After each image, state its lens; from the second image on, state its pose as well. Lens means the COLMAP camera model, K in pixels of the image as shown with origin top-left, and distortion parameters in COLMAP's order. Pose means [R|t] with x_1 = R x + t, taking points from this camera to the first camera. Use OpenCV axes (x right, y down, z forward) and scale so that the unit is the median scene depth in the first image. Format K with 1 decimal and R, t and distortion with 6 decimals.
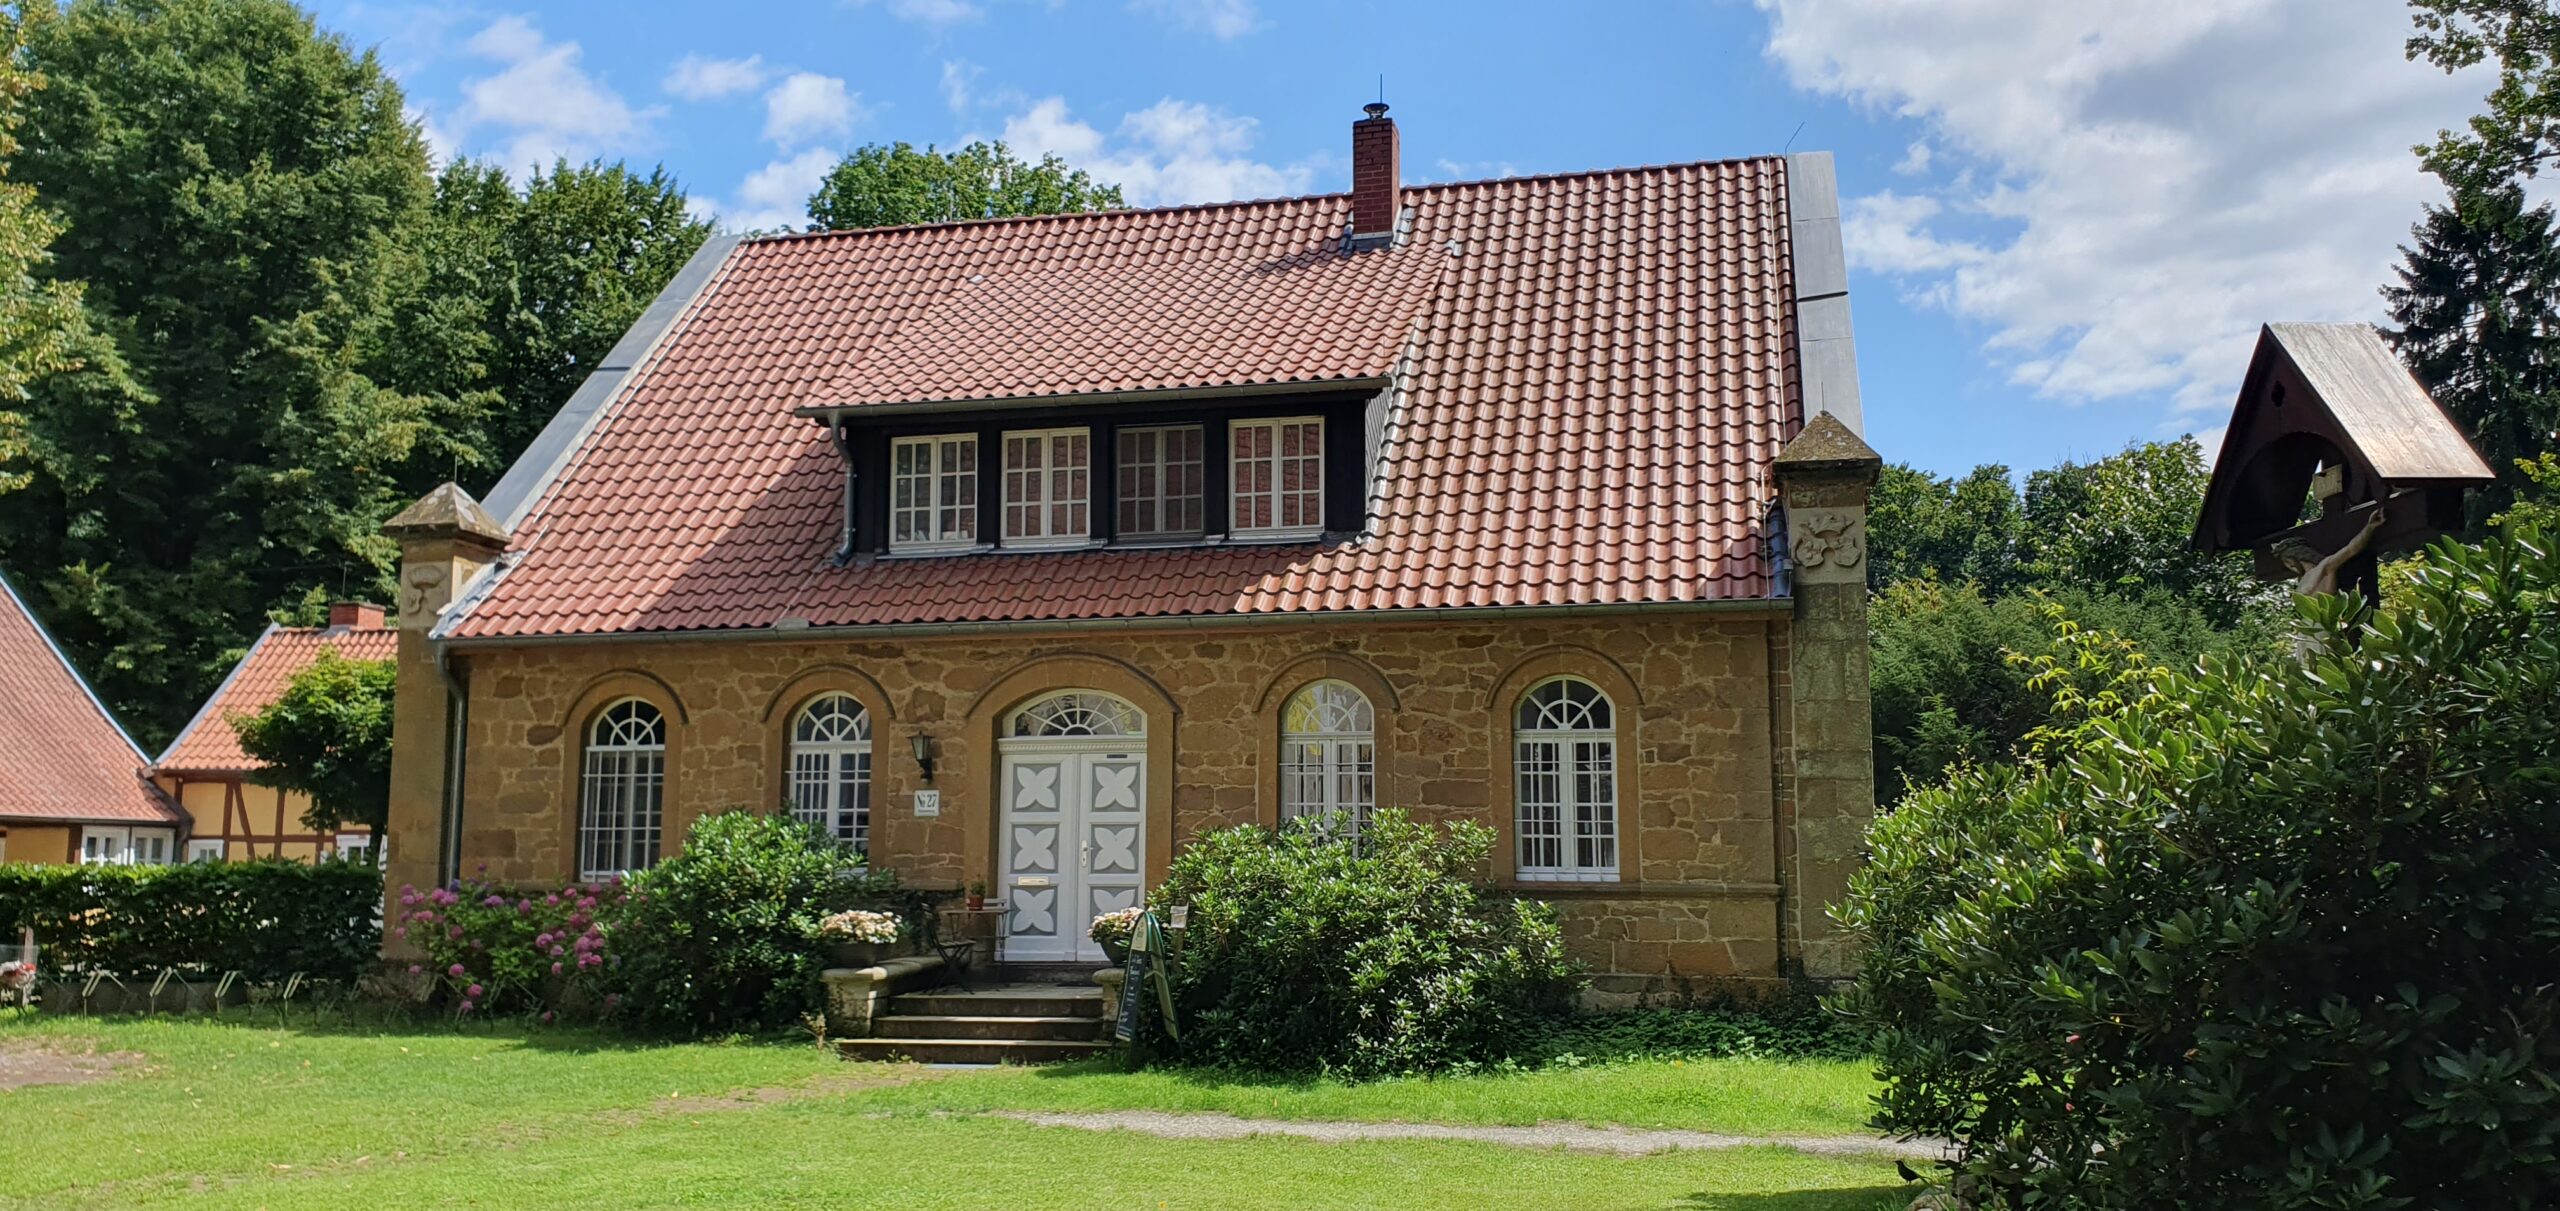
lens RADIAL K [[1951.1, 0, 1277.8], [0, 1951.1, 602.3], [0, 0, 1]] dist [0.011492, -0.006876]
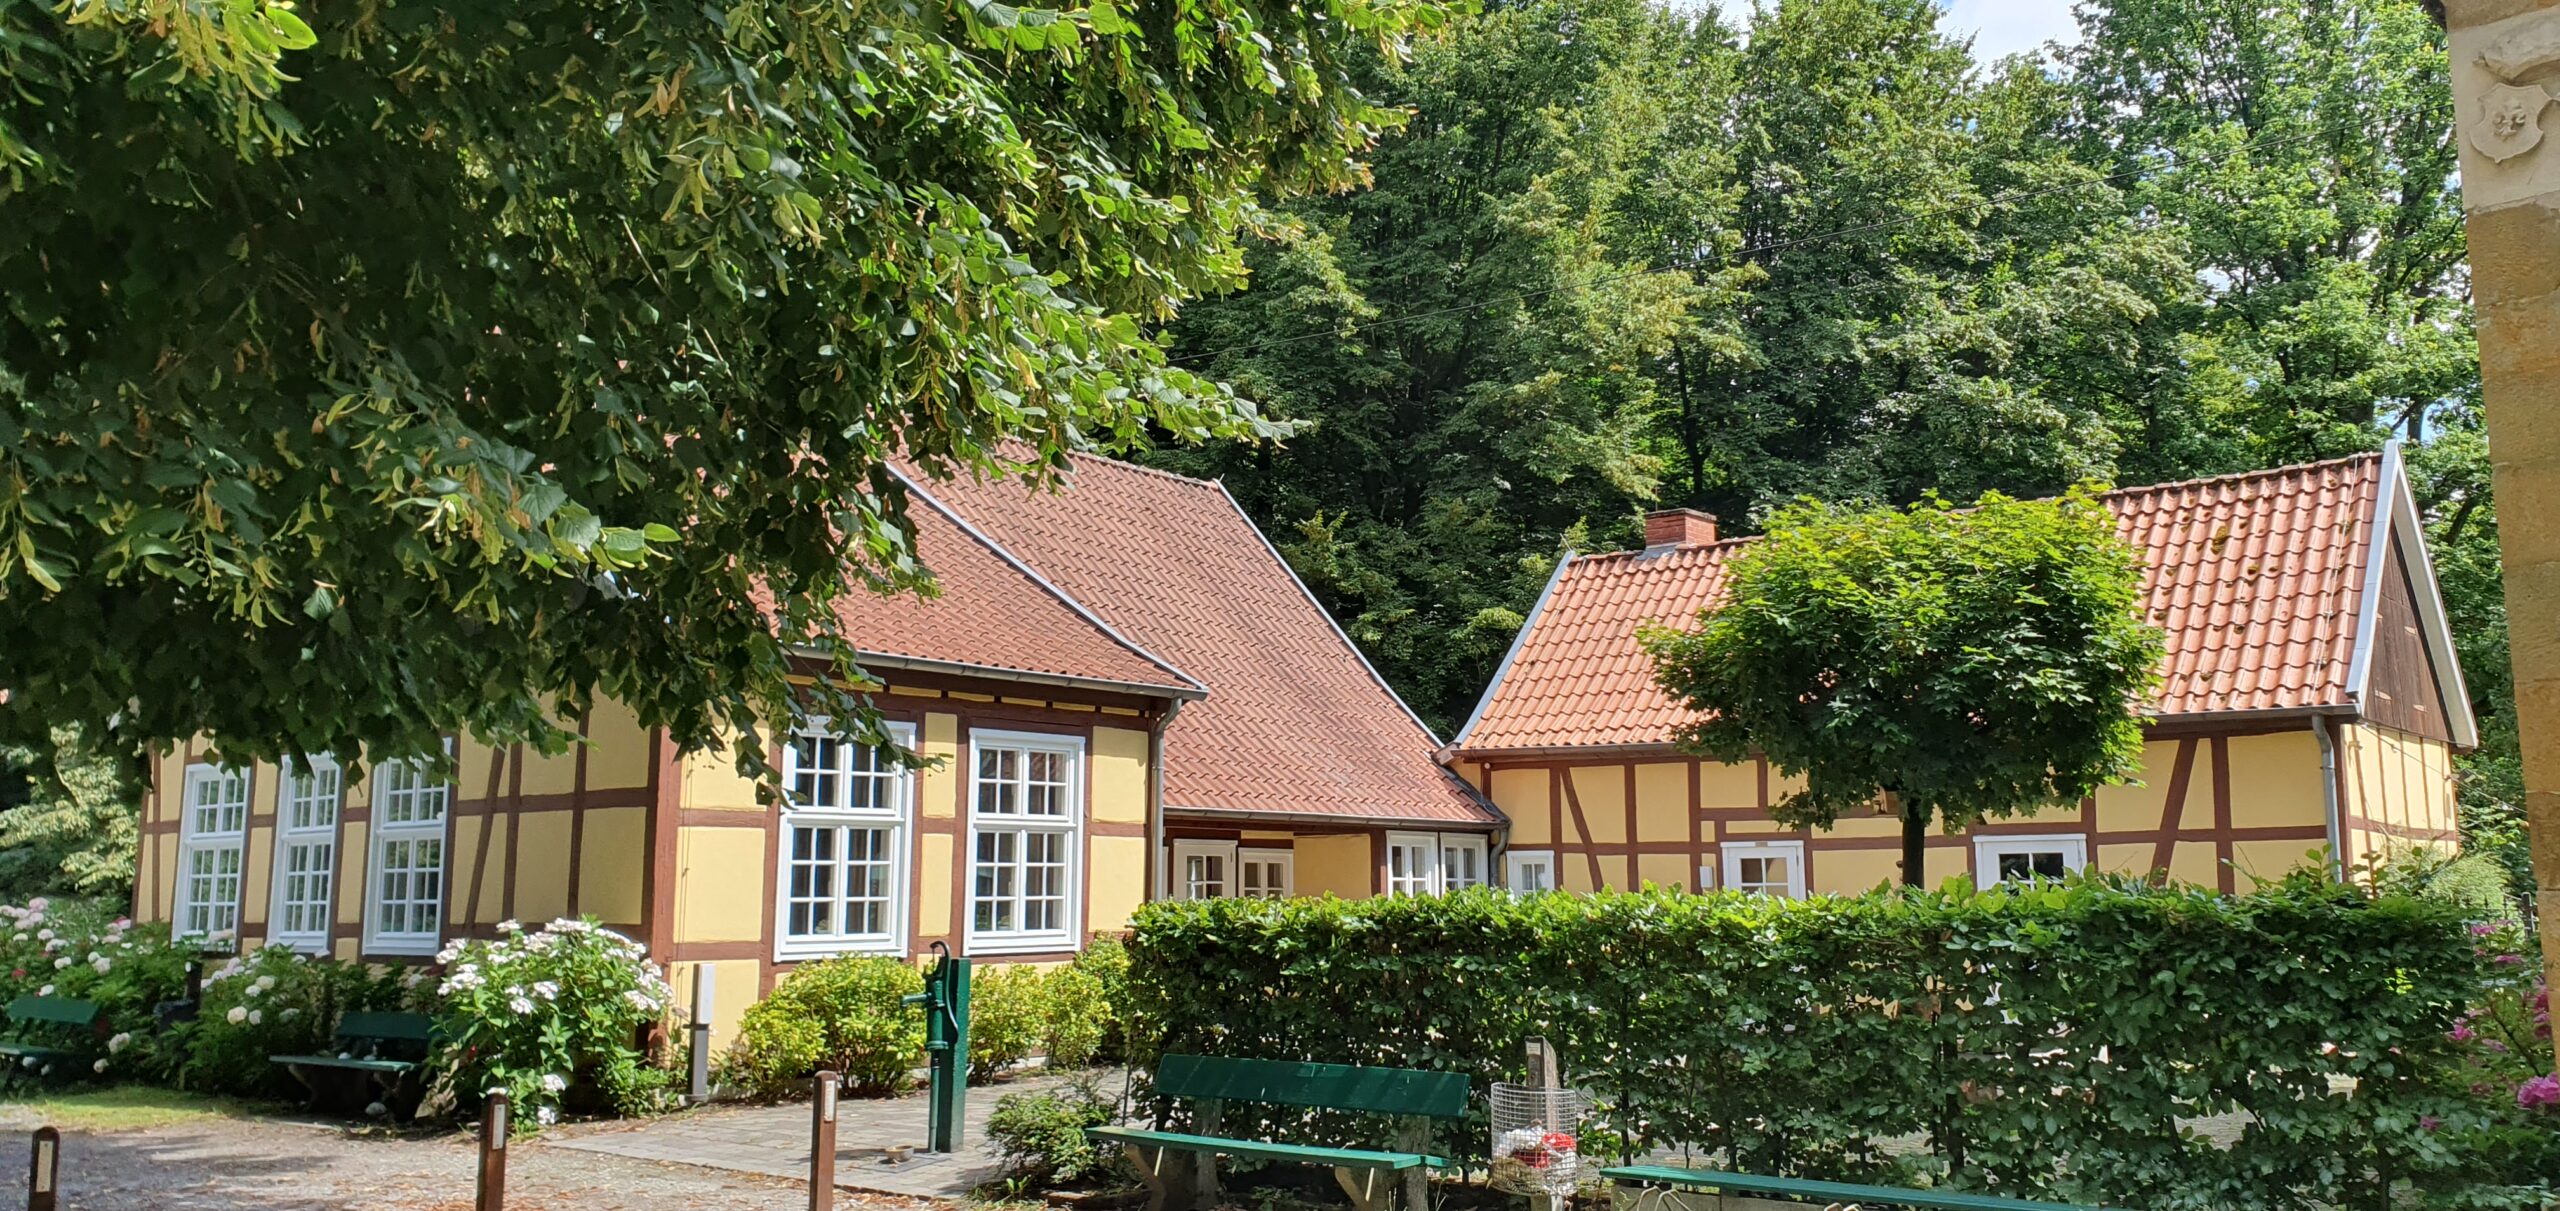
lens RADIAL K [[1951.1, 0, 1303.3], [0, 1951.1, 602.9], [0, 0, 1]] dist [0.011492, -0.006876]
pose [[0.871296, -0.067507, -0.486093, -0.216161], [0.063181, 0.997681, -0.025305, 0.036136], [0.486674, -0.008664, 0.873541, 0.278553]]
